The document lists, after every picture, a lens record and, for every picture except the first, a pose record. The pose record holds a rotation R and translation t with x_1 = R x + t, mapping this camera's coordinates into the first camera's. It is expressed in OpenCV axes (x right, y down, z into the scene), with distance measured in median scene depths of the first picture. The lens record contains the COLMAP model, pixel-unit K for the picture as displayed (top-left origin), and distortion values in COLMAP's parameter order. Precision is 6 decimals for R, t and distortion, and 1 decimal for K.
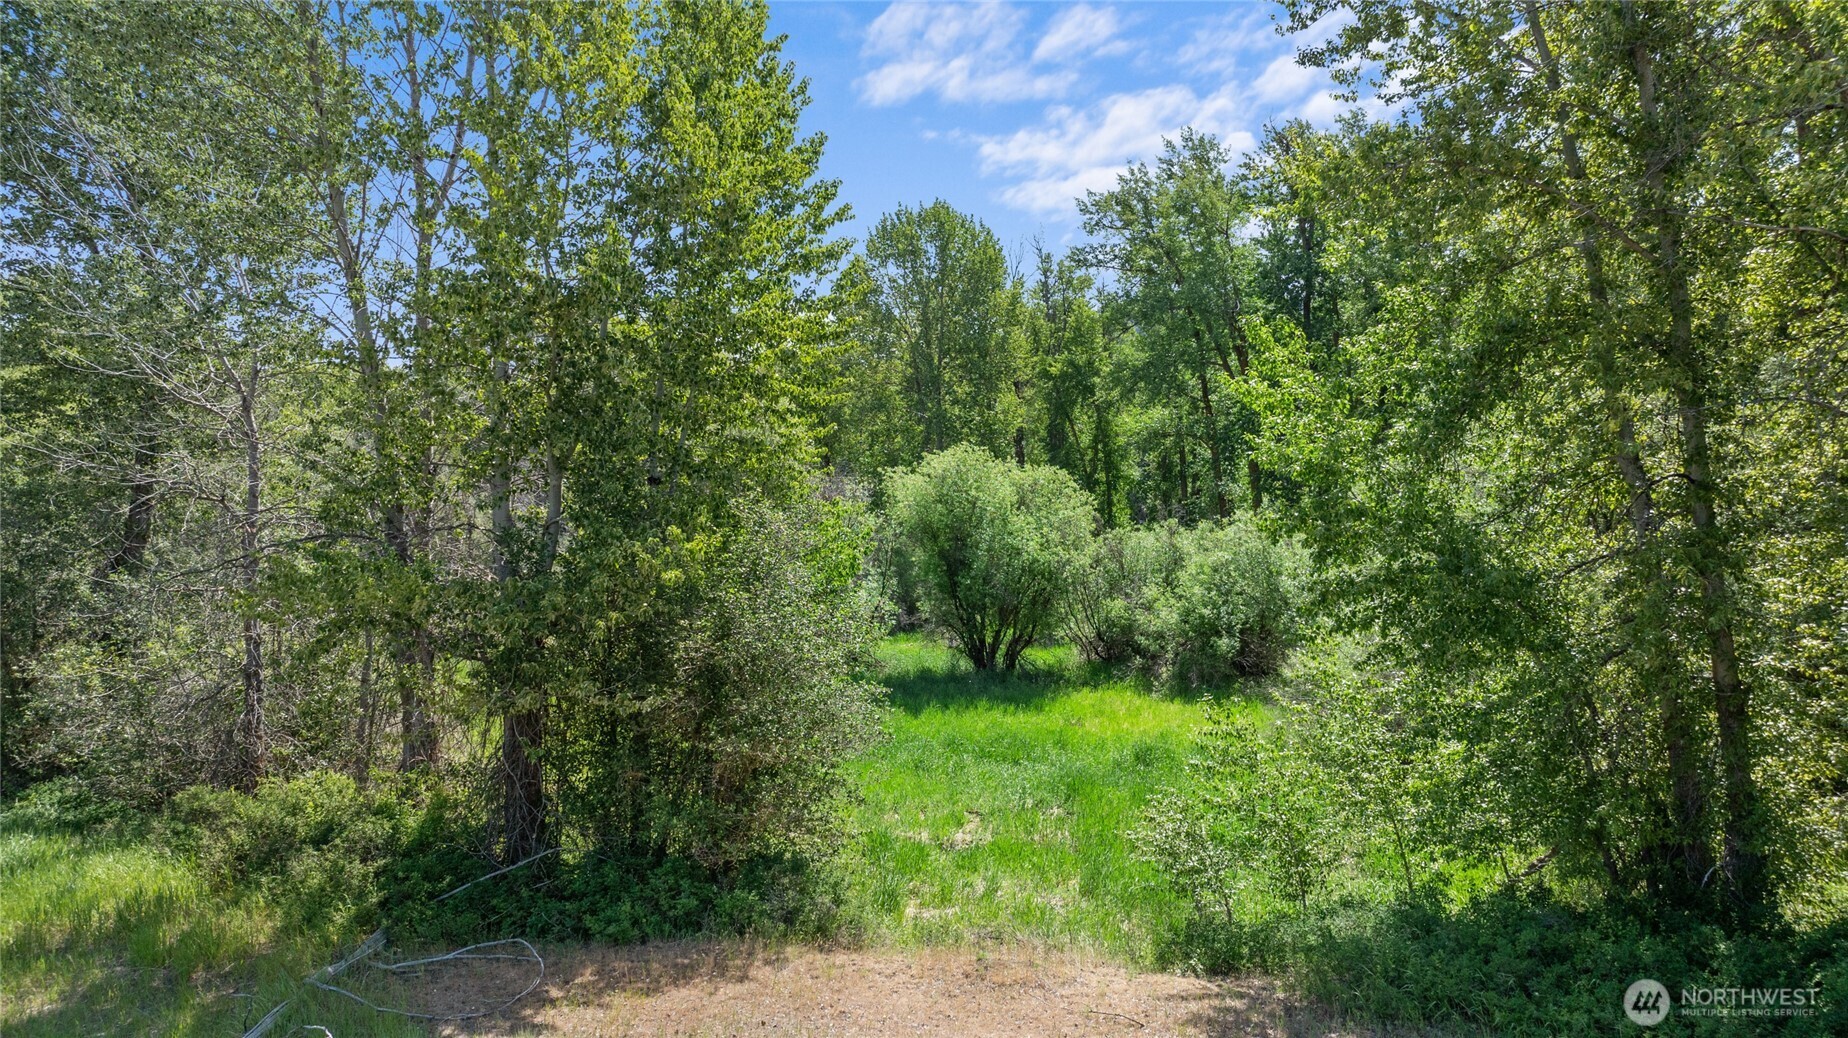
lens RADIAL K [[1297.7, 0, 925.1], [0, 1297.7, 531.5], [0, 0, 1]] dist [-0.019966, -0.000163]
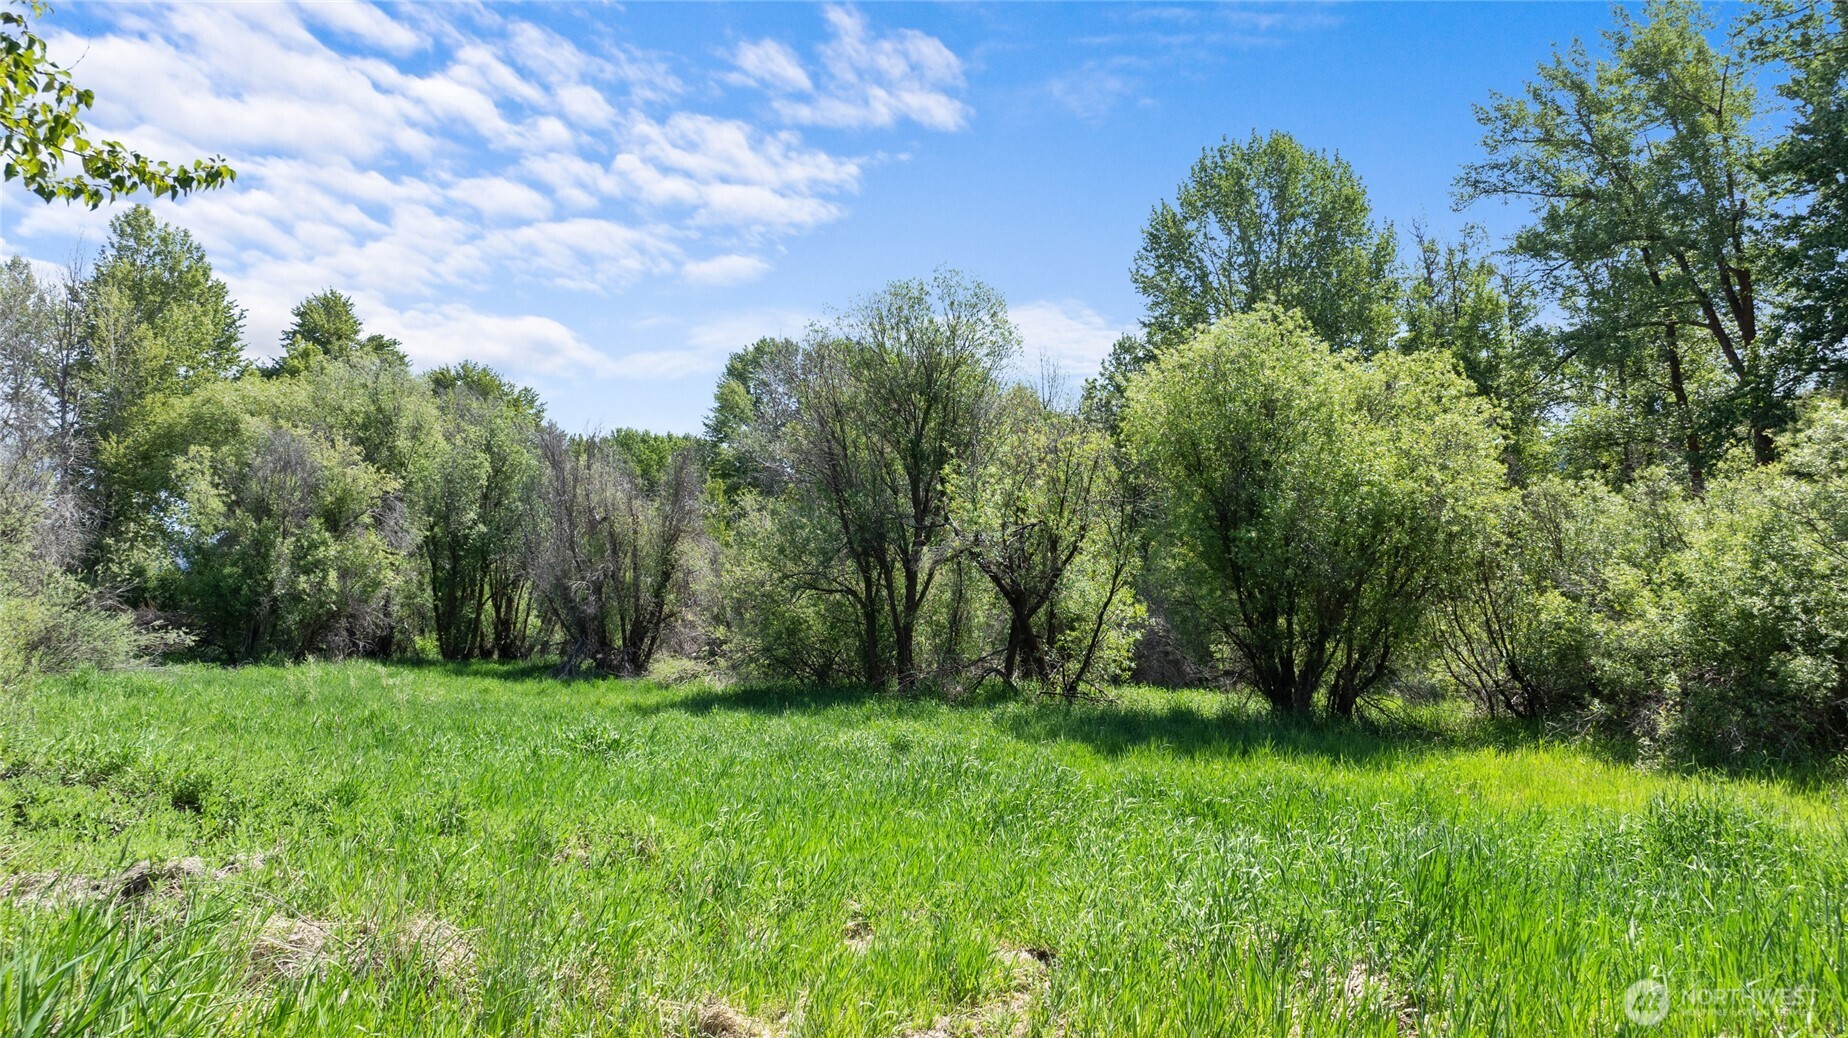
lens RADIAL K [[1376.6, 0, 981.9], [0, 1376.6, 511.2], [0, 0, 1]] dist [-0.009857, 0.045142]
pose [[0.974659, 0.025158, -0.222277, 0.046557], [-0.049287, 0.993388, -0.103683, 0.088341], [0.218199, 0.112011, 0.969455, 0.407491]]
